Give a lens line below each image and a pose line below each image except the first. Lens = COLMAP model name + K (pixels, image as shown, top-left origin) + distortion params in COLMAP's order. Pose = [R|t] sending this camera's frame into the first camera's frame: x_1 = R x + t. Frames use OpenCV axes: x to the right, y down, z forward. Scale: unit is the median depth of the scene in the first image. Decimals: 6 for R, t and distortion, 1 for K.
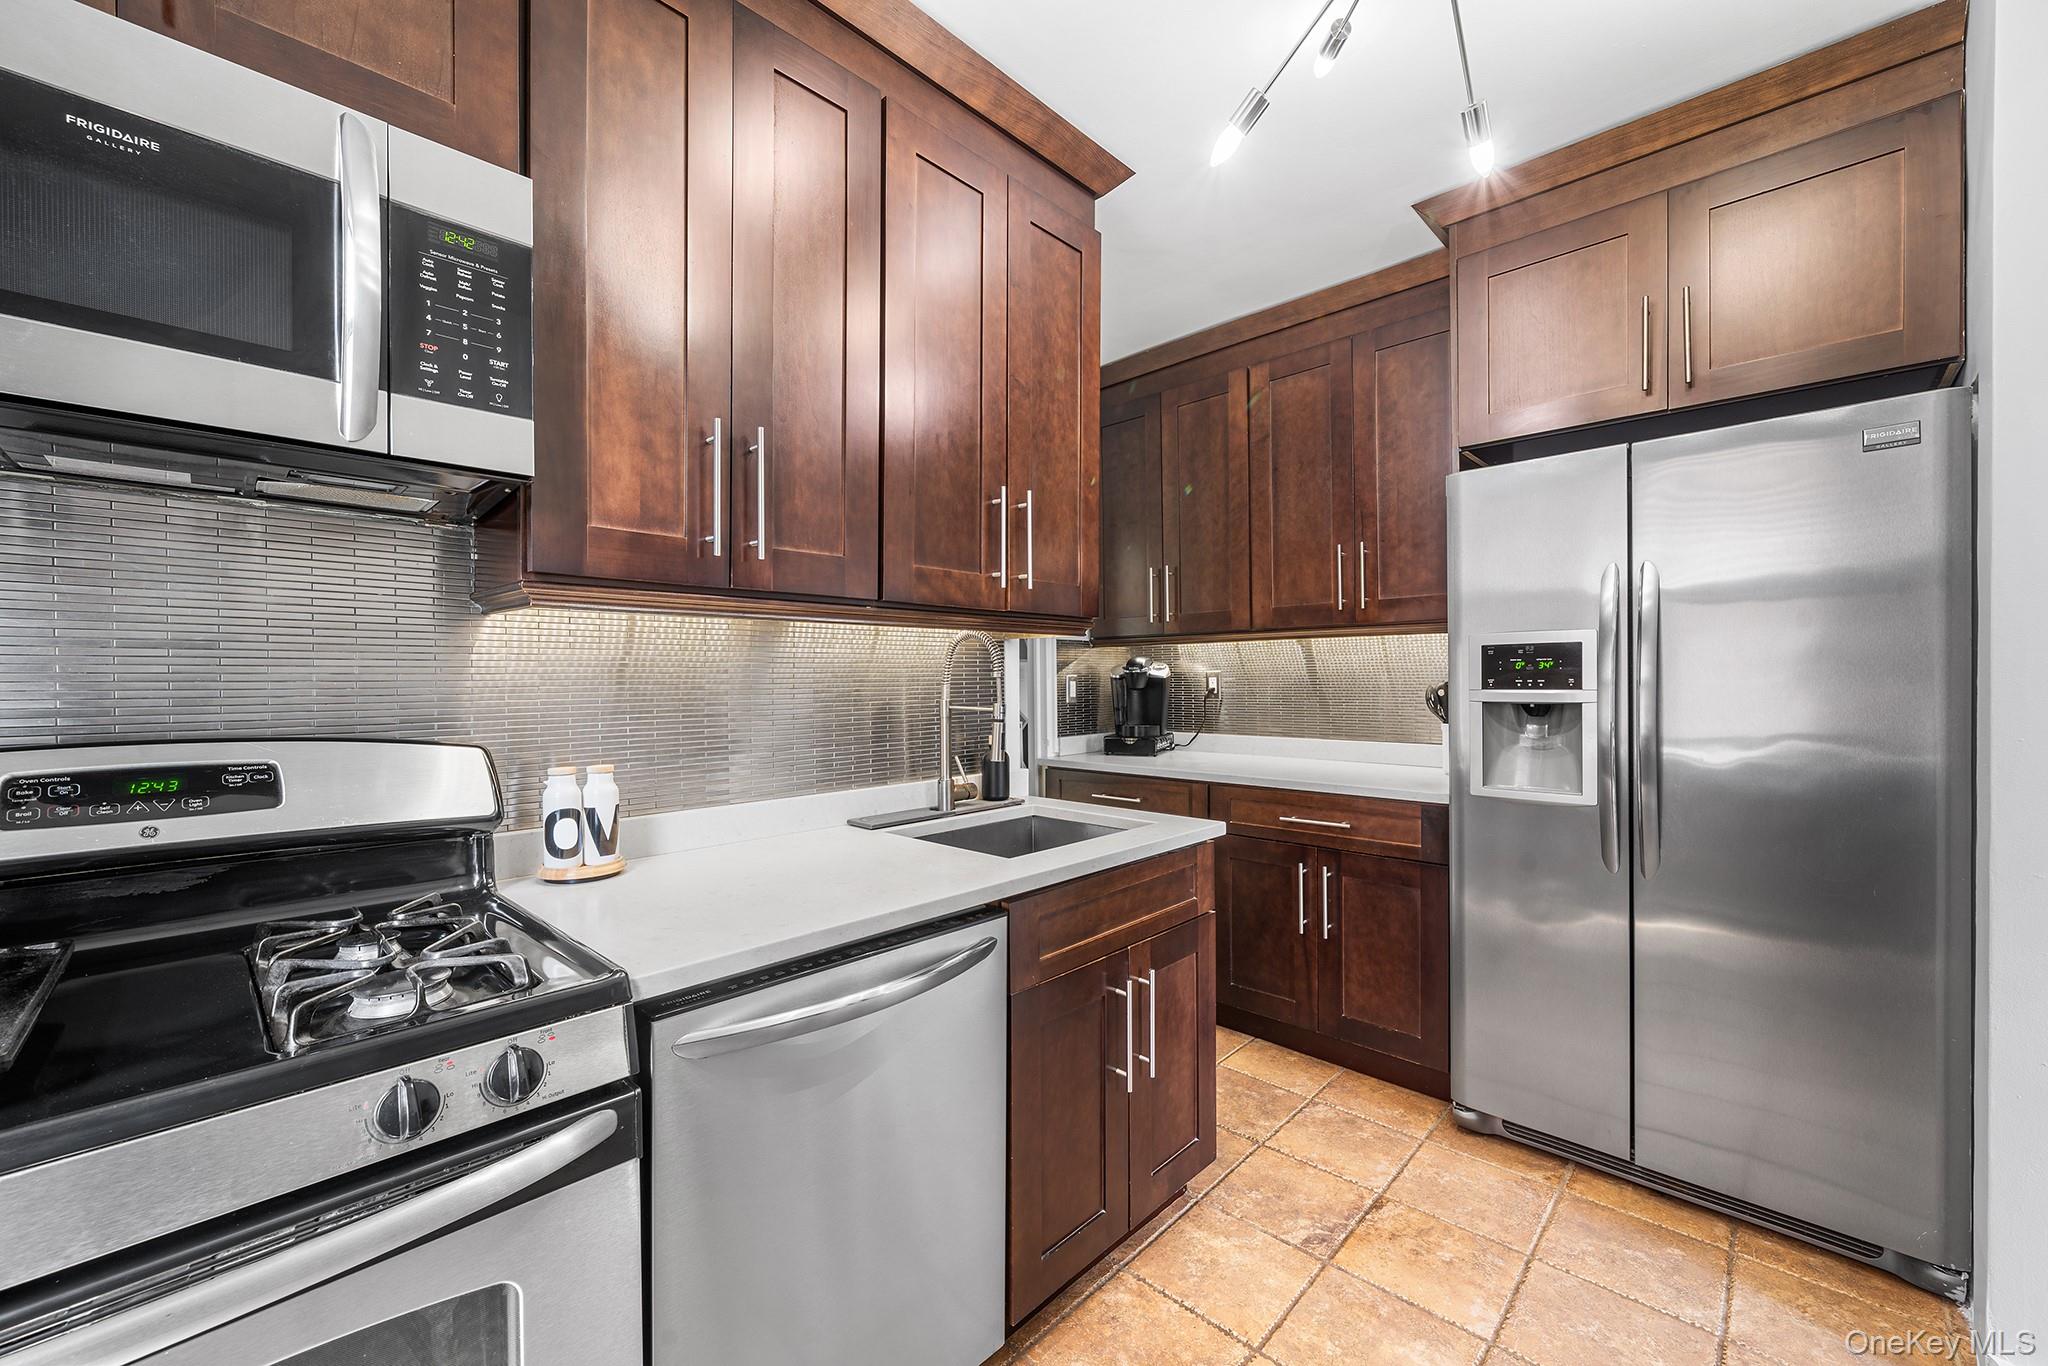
lens RADIAL K [[798.4, 0, 1020.5], [0, 798.4, 688.0], [0, 0, 1]] dist [-0.000825, -0.000042]
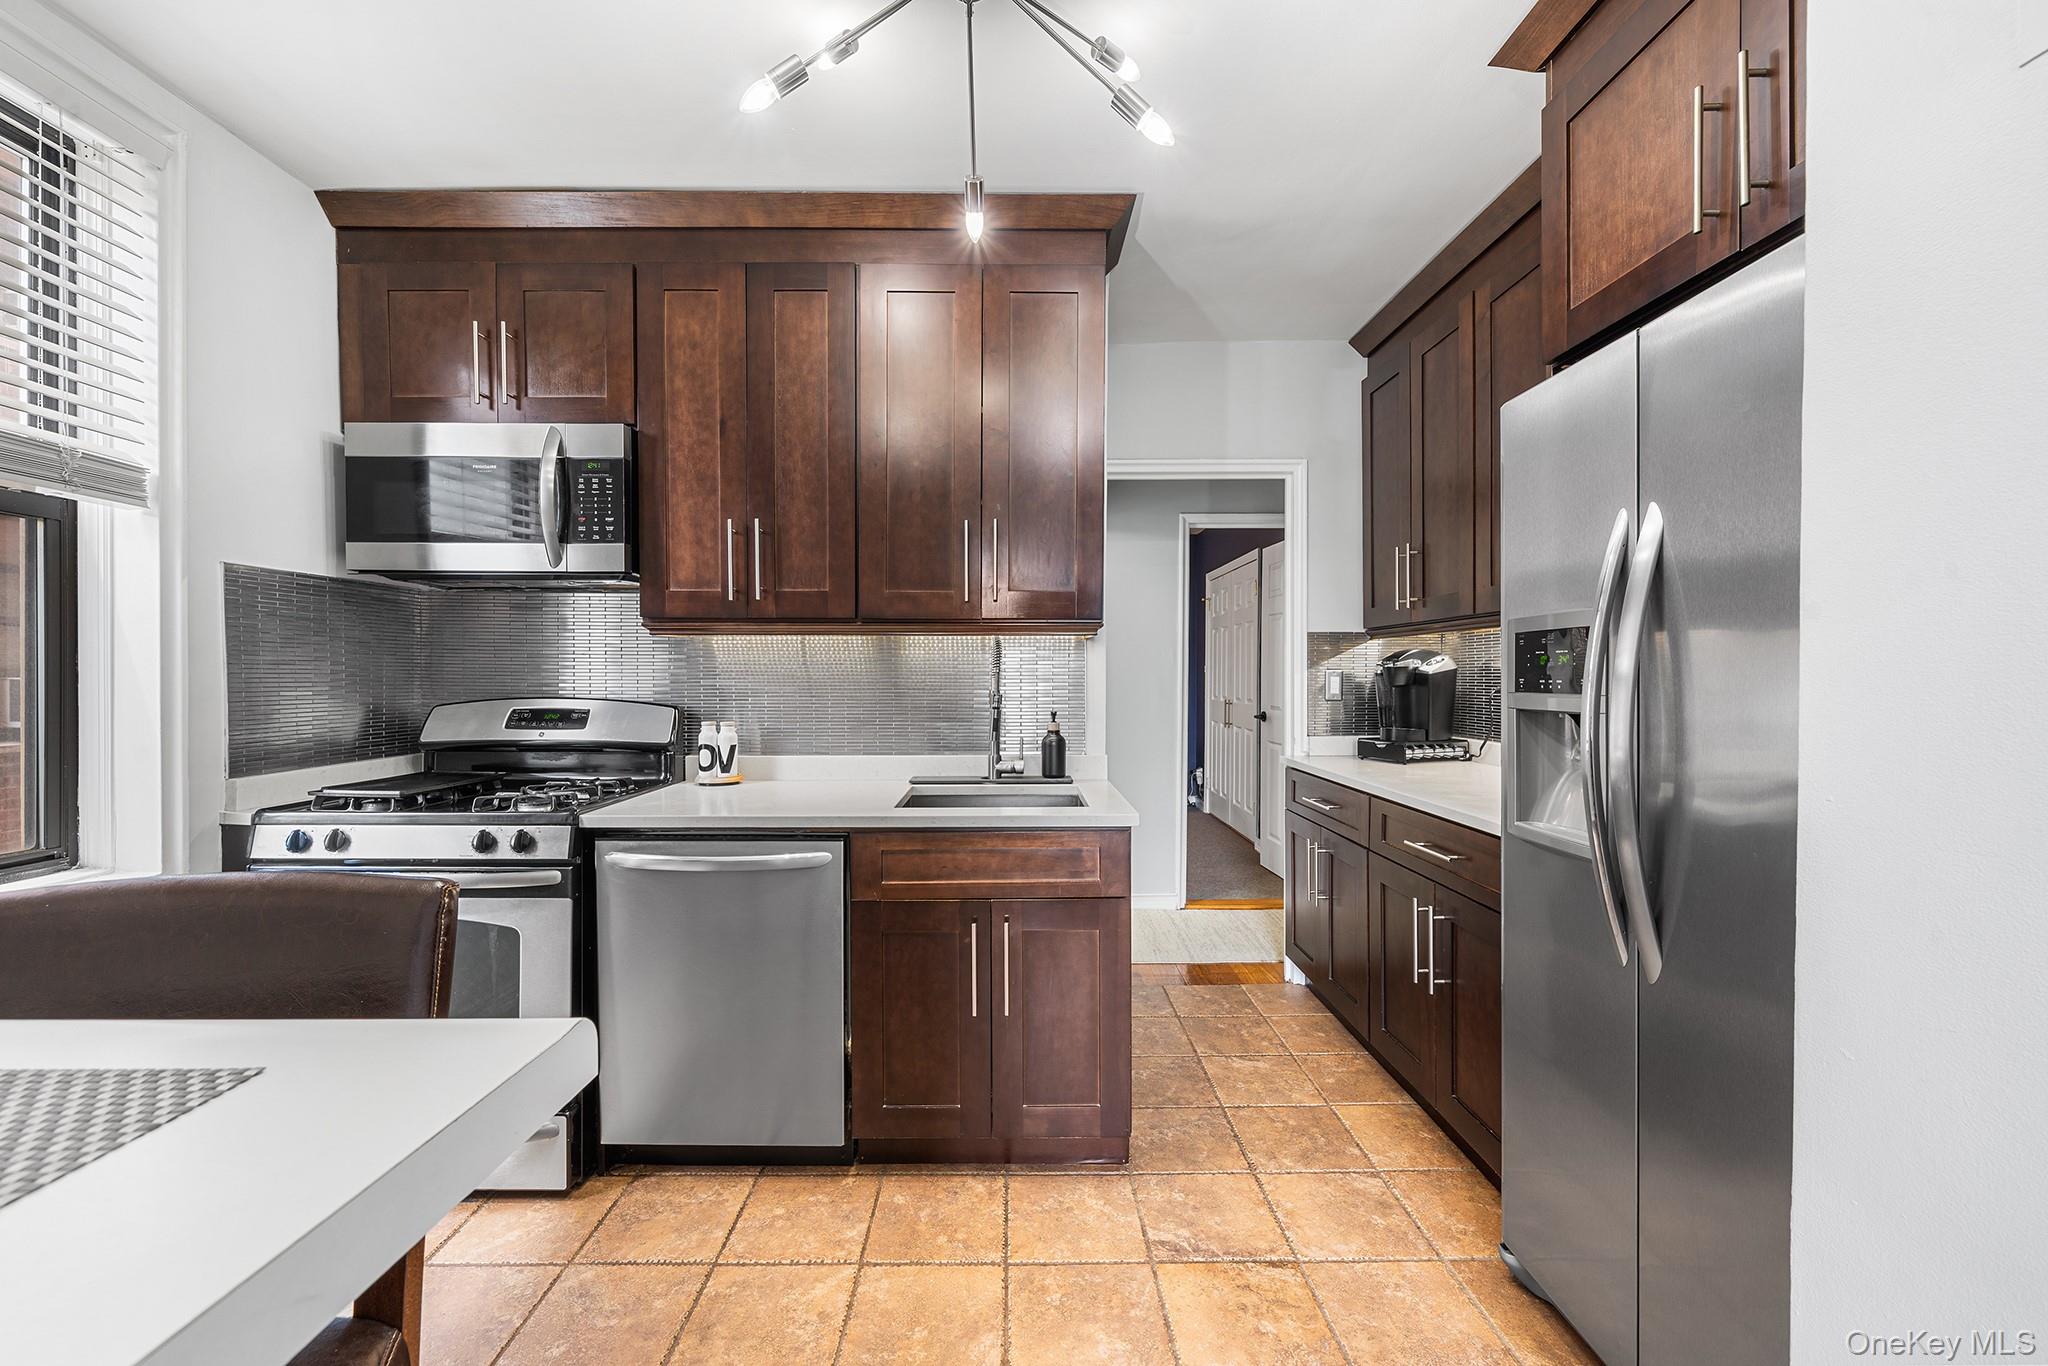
lens RADIAL K [[808.1, 0, 1024.0], [0, 808.1, 683.0], [0, 0, 1]] dist [-0.000822, -0.000050]
pose [[0.707010, 0.015205, -0.707040, 0.710872], [-0.012558, 0.999881, 0.008945, -0.006997], [0.707092, 0.002555, 0.707117, 0.126828]]
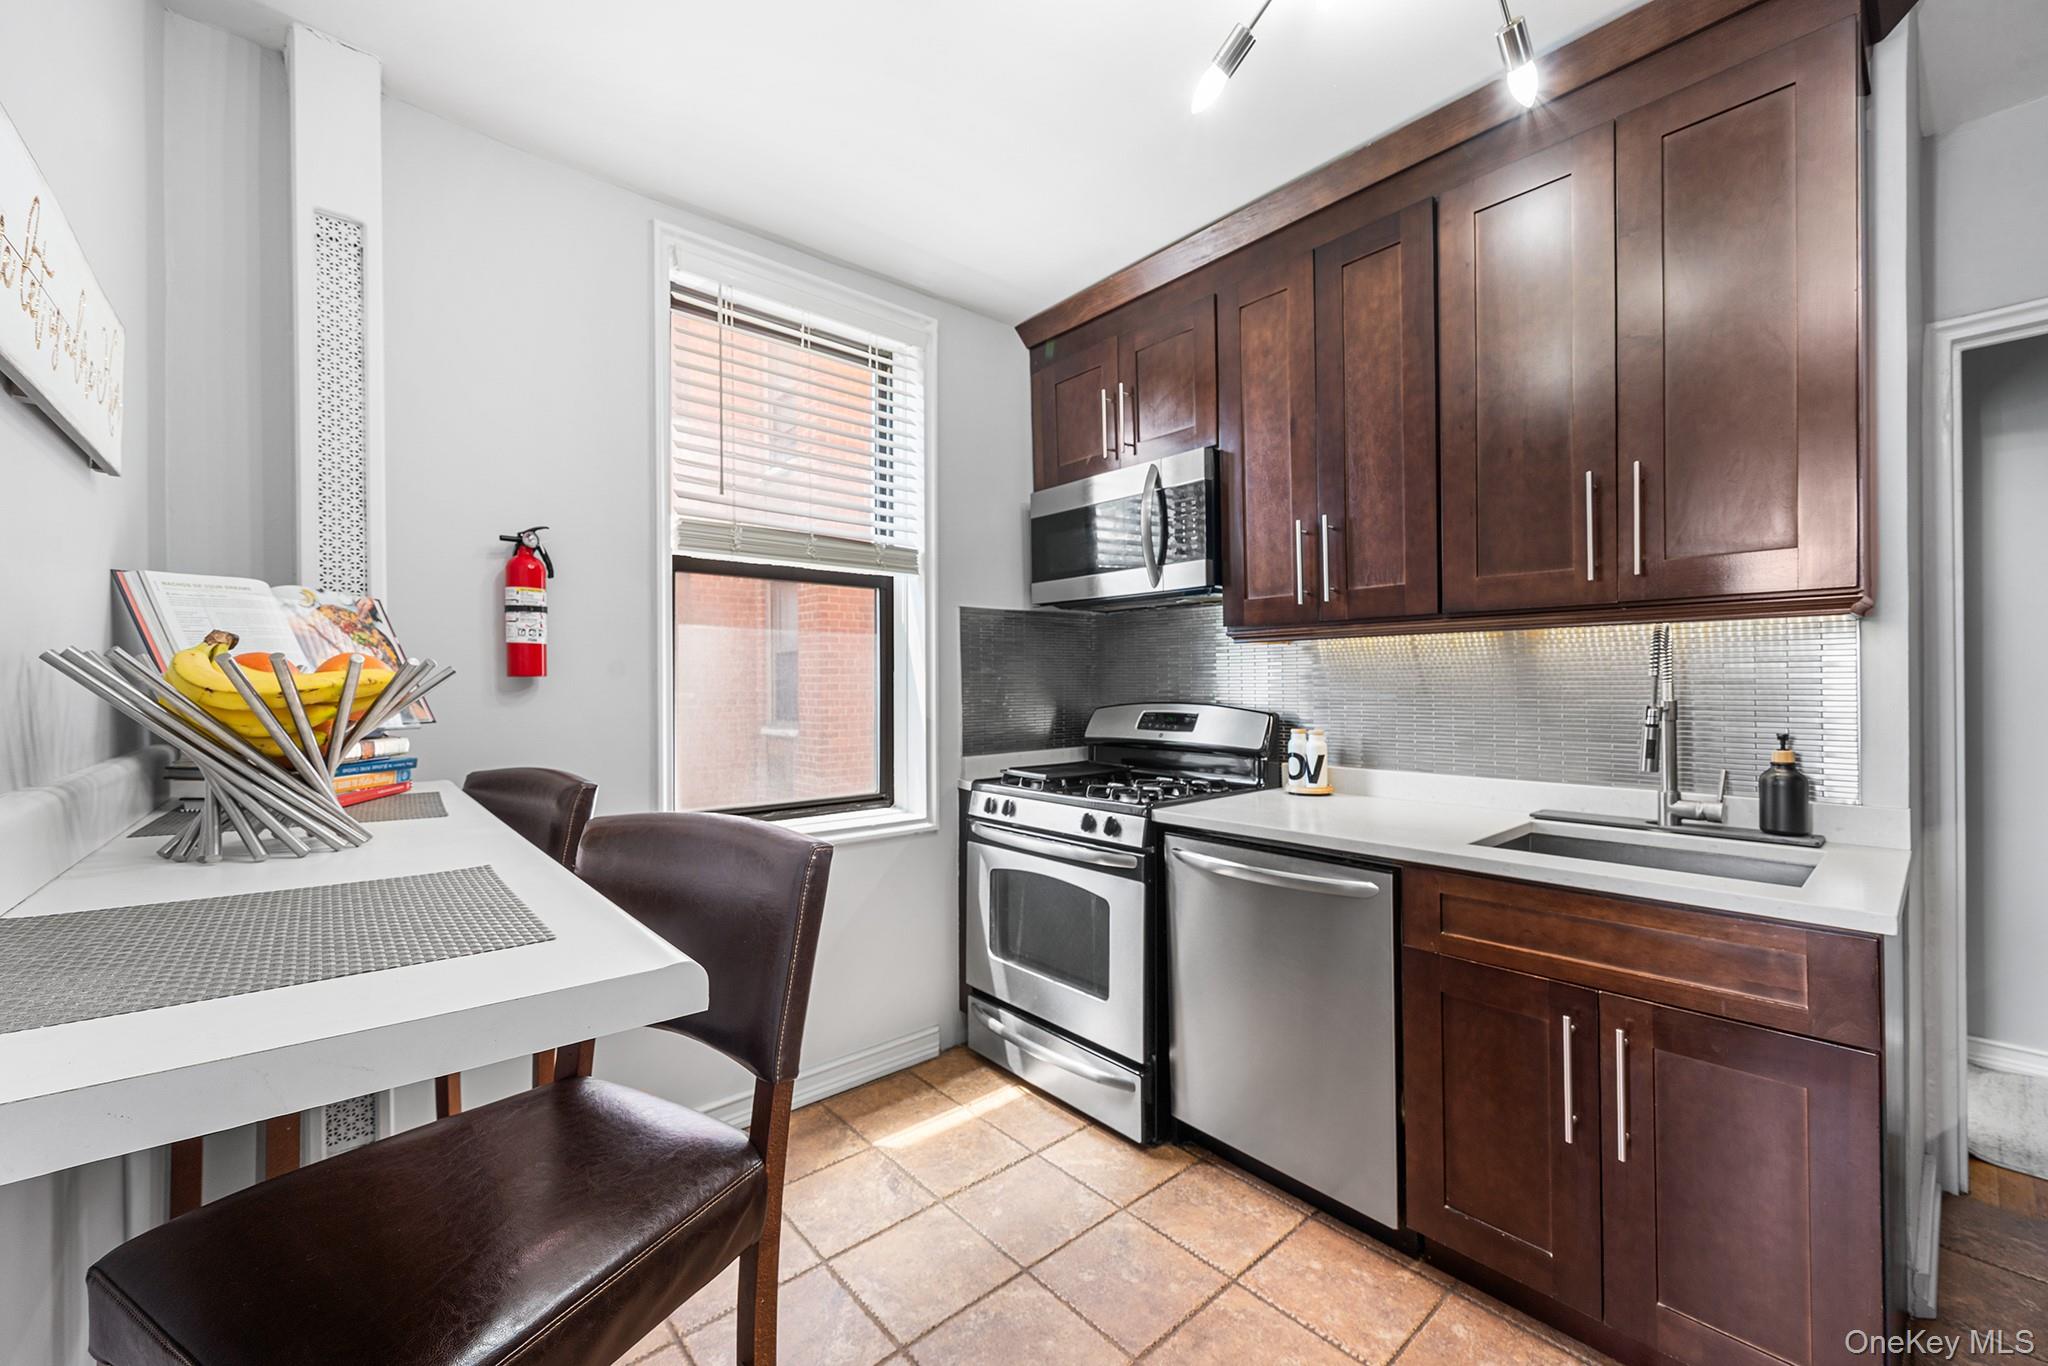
lens RADIAL K [[816.4, 0, 1021.0], [0, 816.4, 681.0], [0, 0, 1]] dist [0.000429, 0.000000]
pose [[-0.078830, 0.006852, -0.996865, 0.741307], [0.000277, 0.999976, 0.006852, -0.011016], [0.996888, 0.000264, -0.078830, 0.312964]]
